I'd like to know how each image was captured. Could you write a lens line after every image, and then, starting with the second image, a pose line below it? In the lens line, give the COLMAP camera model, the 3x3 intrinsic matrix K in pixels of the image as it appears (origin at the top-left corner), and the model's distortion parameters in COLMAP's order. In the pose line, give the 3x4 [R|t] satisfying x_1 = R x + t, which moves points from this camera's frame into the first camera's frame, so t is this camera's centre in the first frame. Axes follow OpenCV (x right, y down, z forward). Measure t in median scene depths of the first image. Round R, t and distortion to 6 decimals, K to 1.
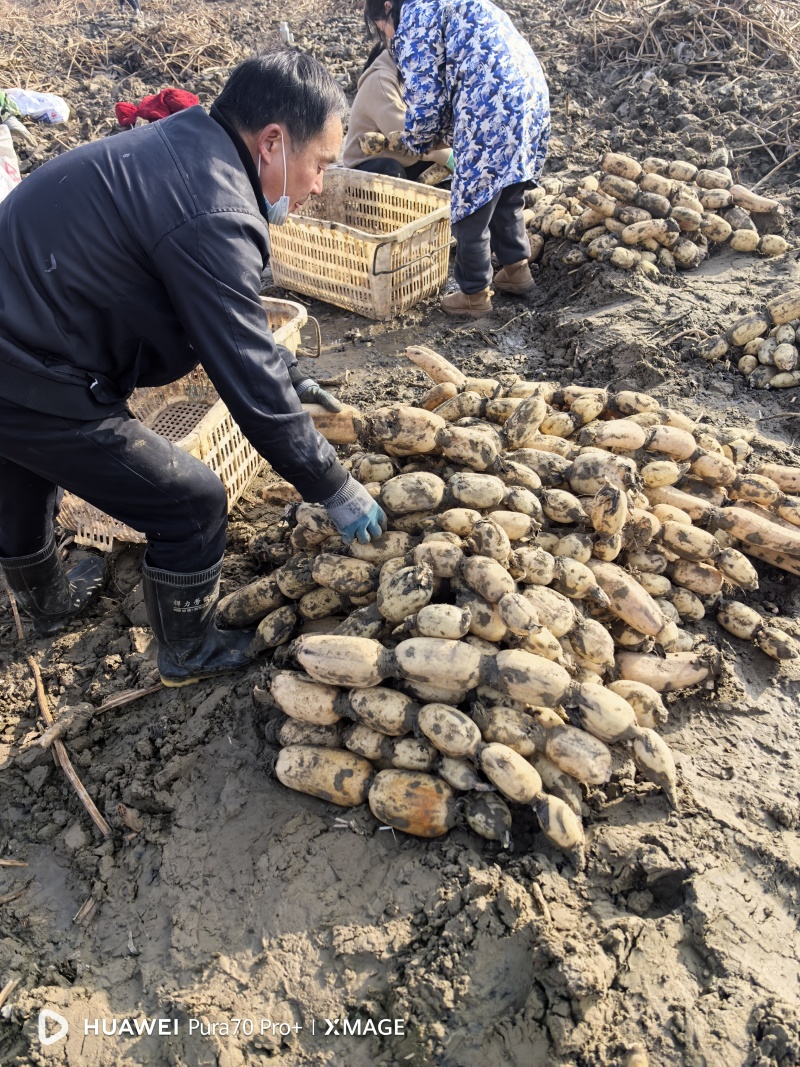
lens RADIAL K [[871.9, 0, 357.4], [0, 871.9, 534.7], [0, 0, 1]] dist [0.033780, -0.076276]
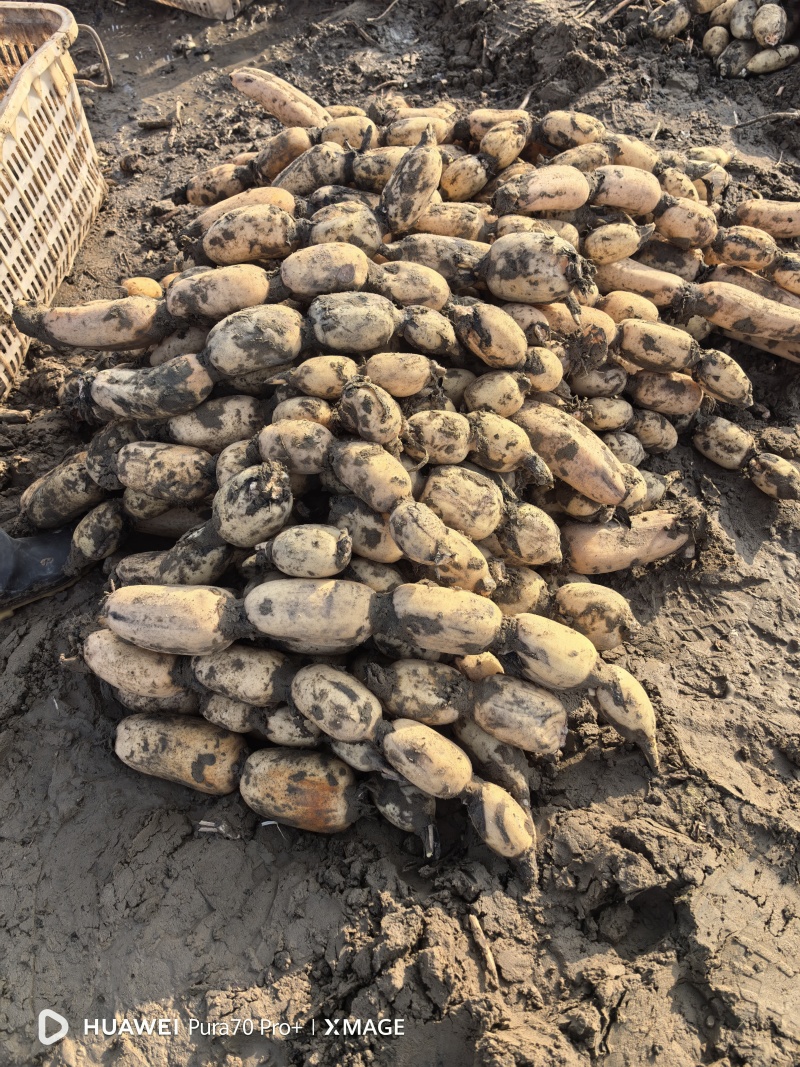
lens RADIAL K [[871.9, 0, 357.4], [0, 871.9, 534.7], [0, 0, 1]] dist [0.033780, -0.076276]
pose [[0.989519, -0.135930, 0.048746, 0.097596], [0.114404, 0.943905, 0.309765, -0.107821], [-0.088118, -0.300942, 0.949563, 0.349206]]
